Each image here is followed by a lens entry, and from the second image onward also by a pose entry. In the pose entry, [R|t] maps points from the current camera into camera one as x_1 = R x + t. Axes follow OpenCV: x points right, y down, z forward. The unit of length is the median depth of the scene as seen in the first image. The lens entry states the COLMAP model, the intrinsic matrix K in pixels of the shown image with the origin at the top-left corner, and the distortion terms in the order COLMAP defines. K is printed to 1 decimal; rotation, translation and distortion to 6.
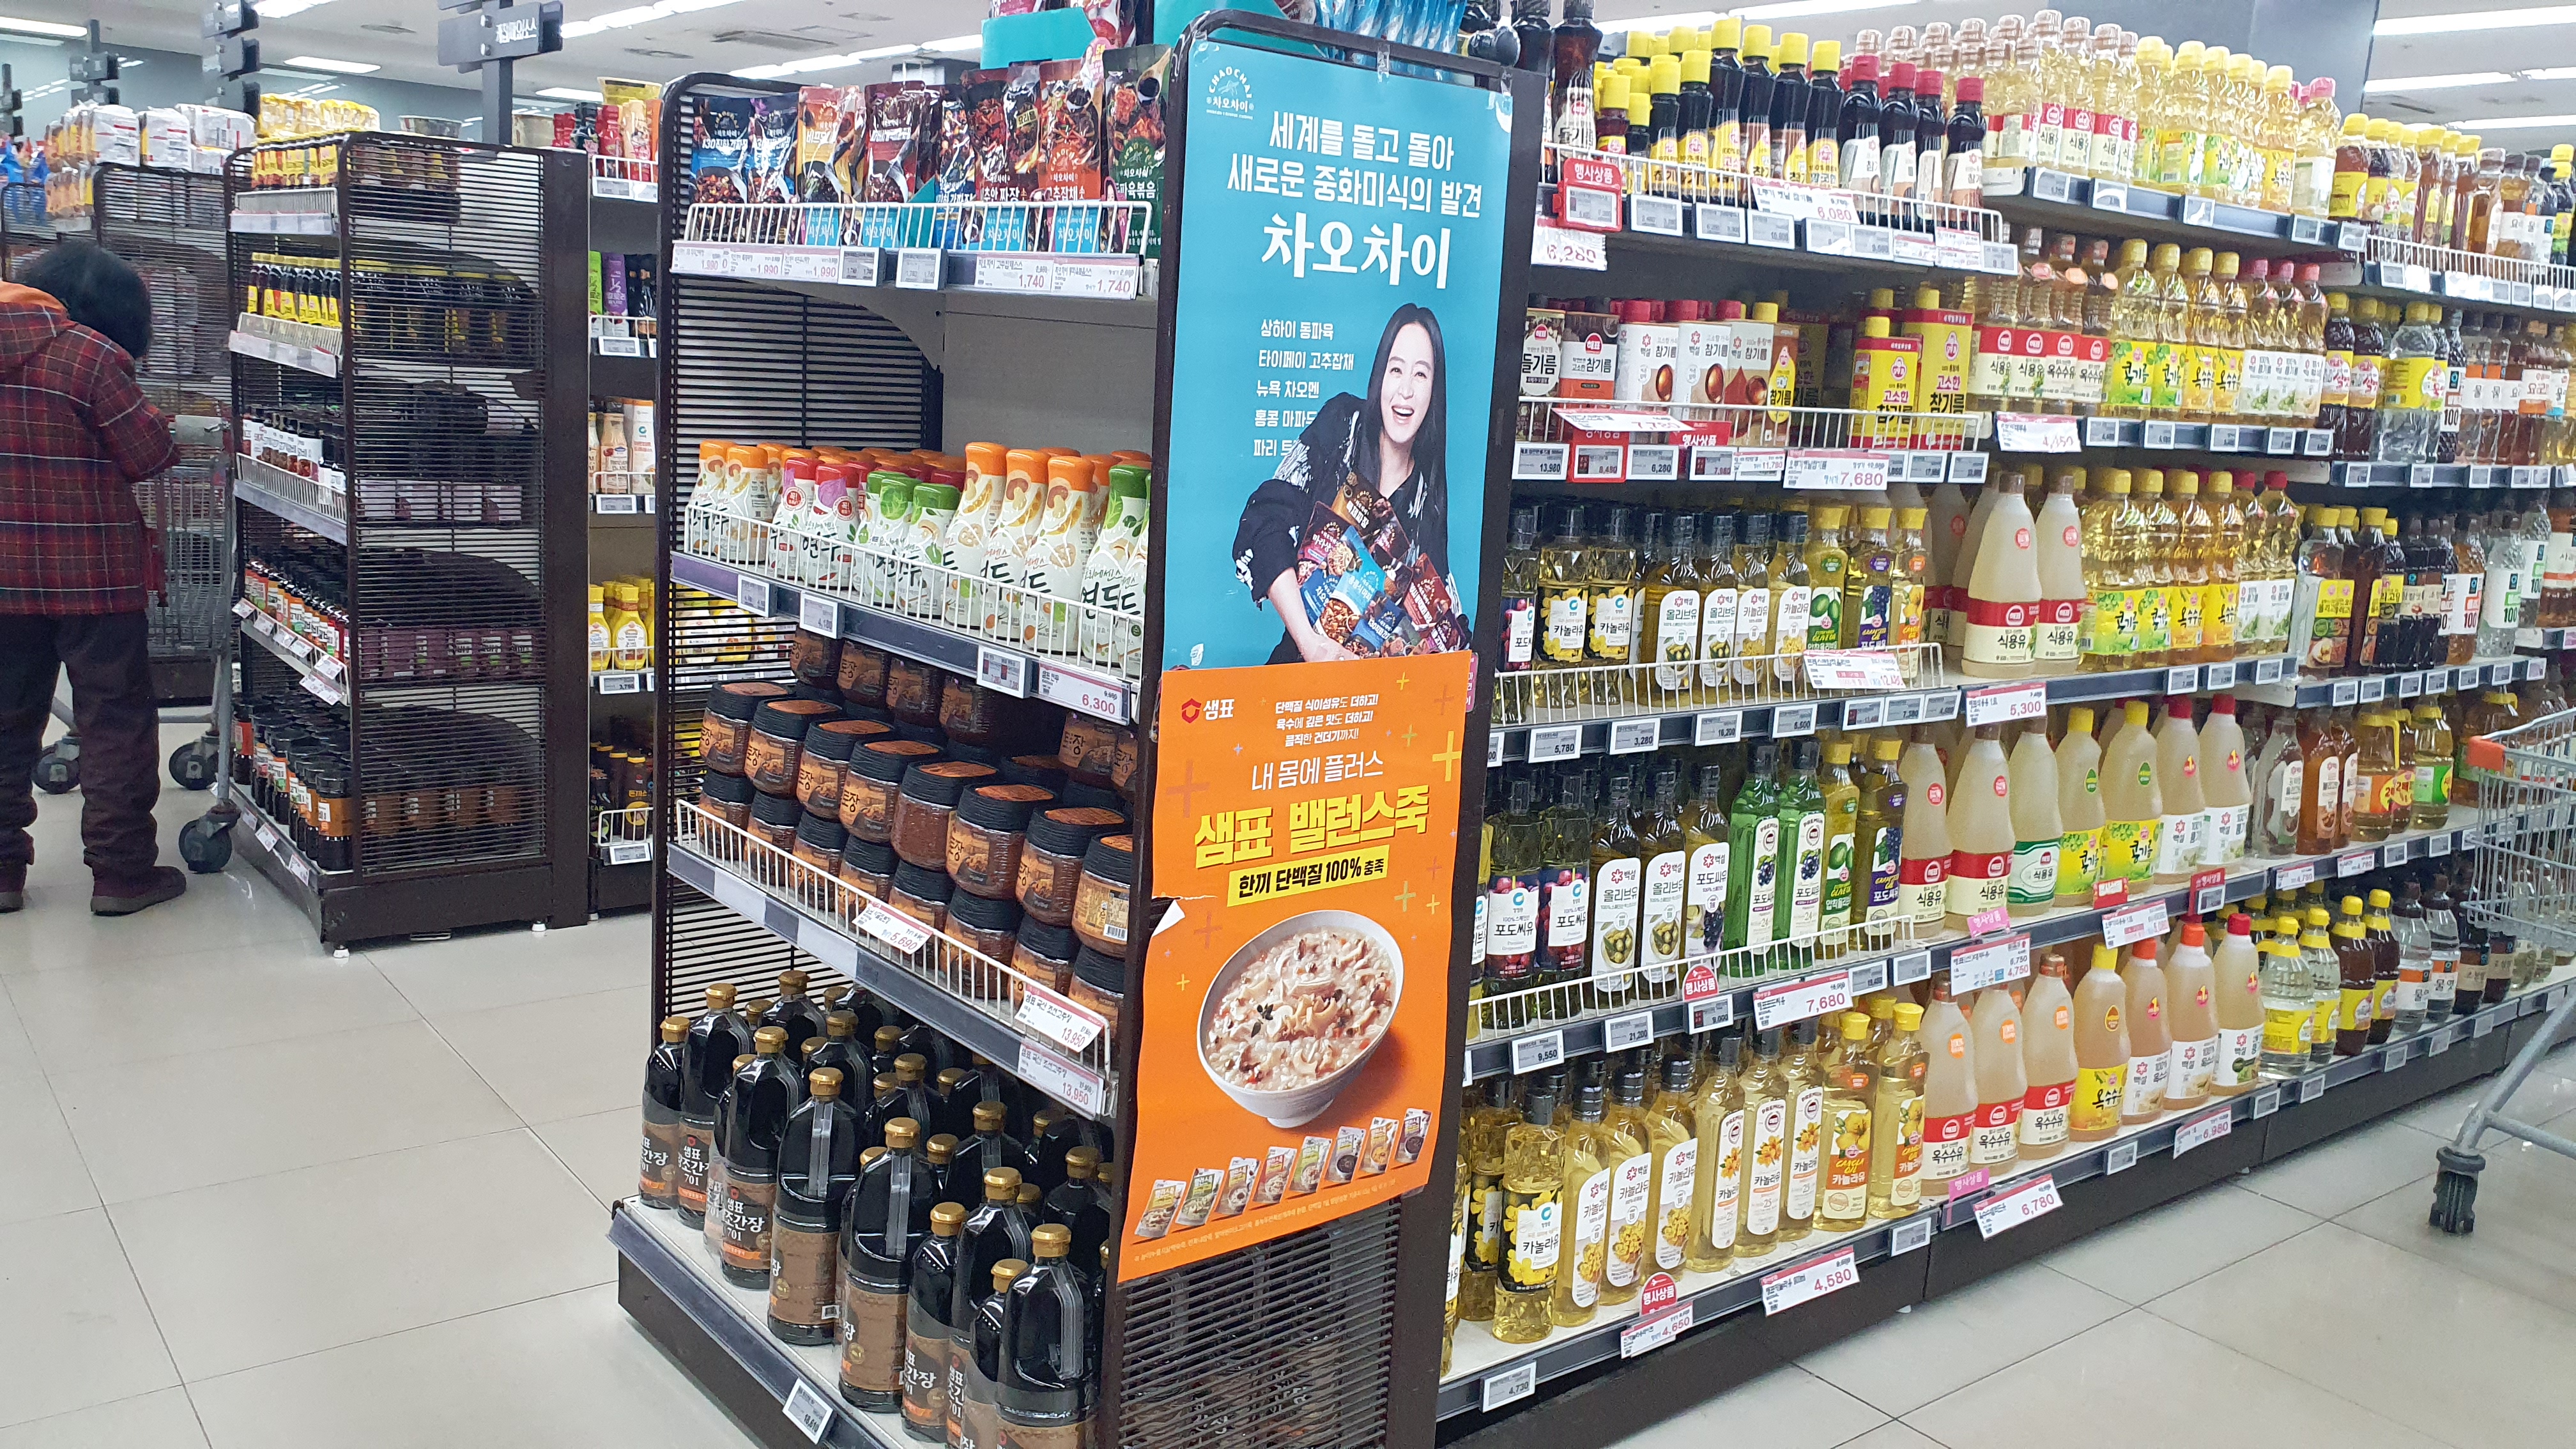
lens RADIAL K [[2032.9, 0, 1280.0], [0, 2032.9, 741.7], [0, 0, 1]] dist [0.014754, -0.004770]
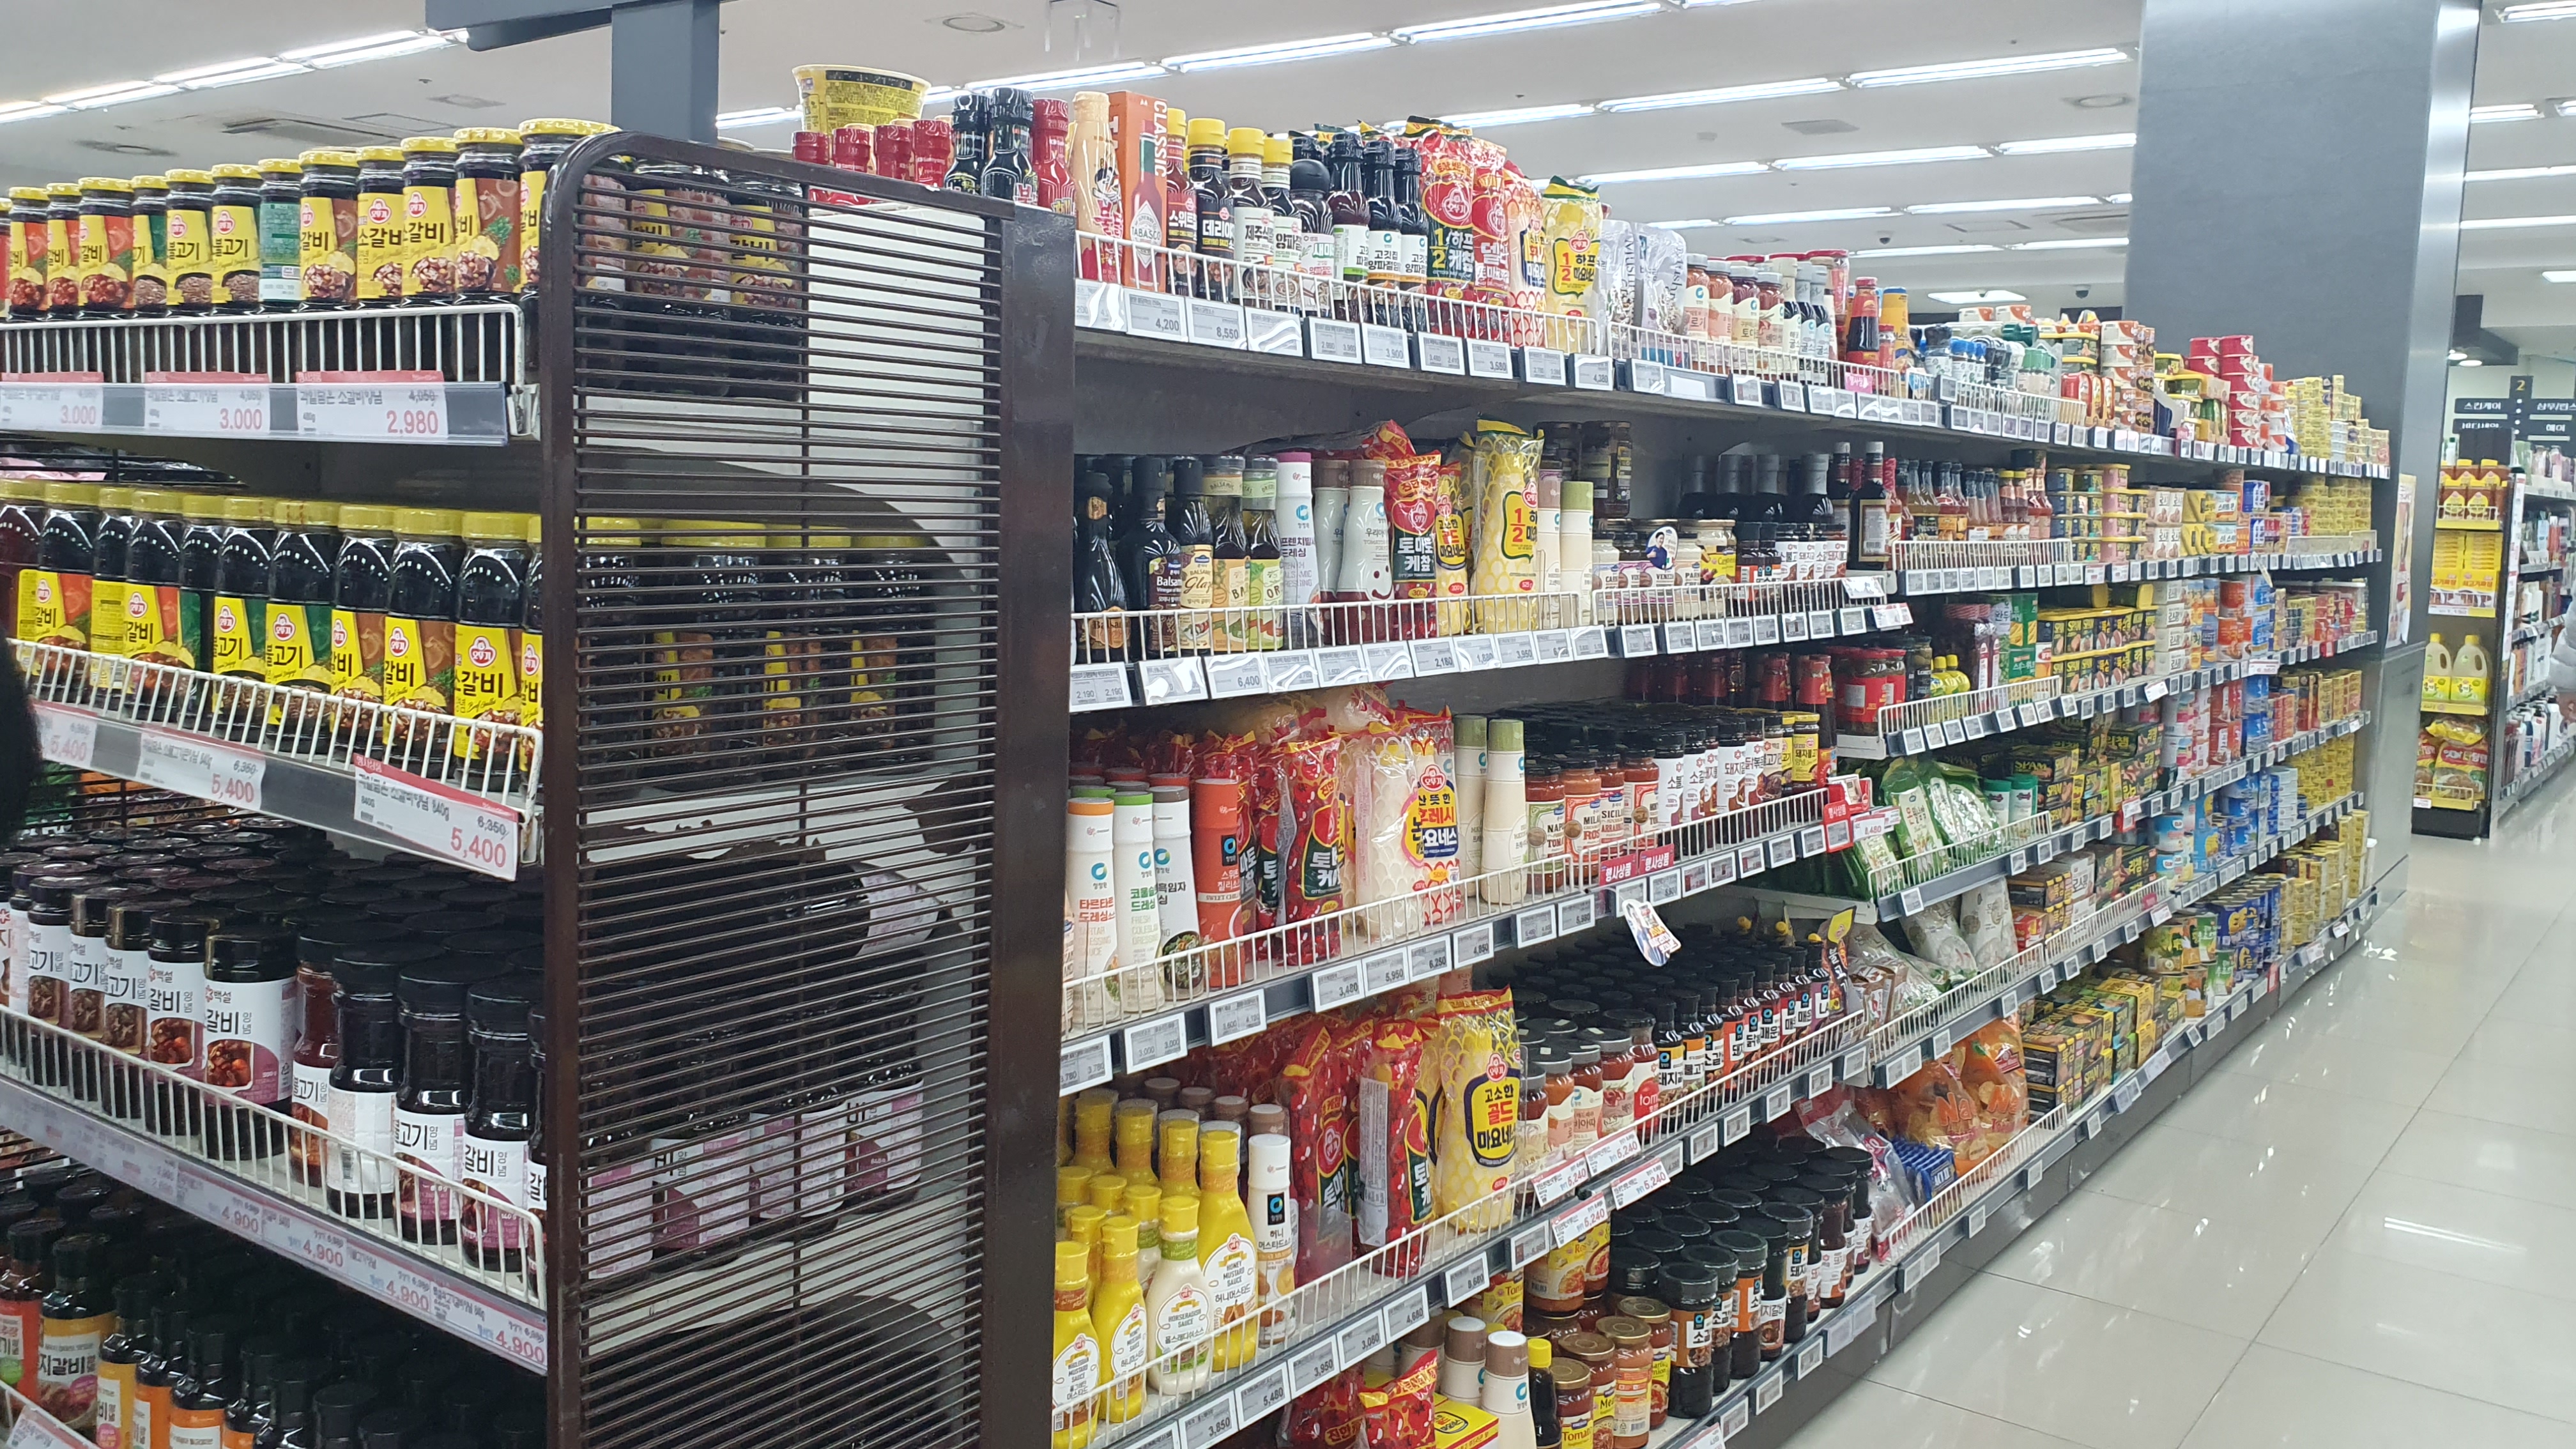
lens RADIAL K [[2032.9, 0, 1286.7], [0, 2032.9, 698.4], [0, 0, 1]] dist [0.014754, -0.004770]
pose [[0.961077, -0.056595, 0.270420, -0.413528], [0.078323, 0.994451, -0.070235, -0.167182], [-0.264945, 0.088681, 0.960177, 0.626923]]
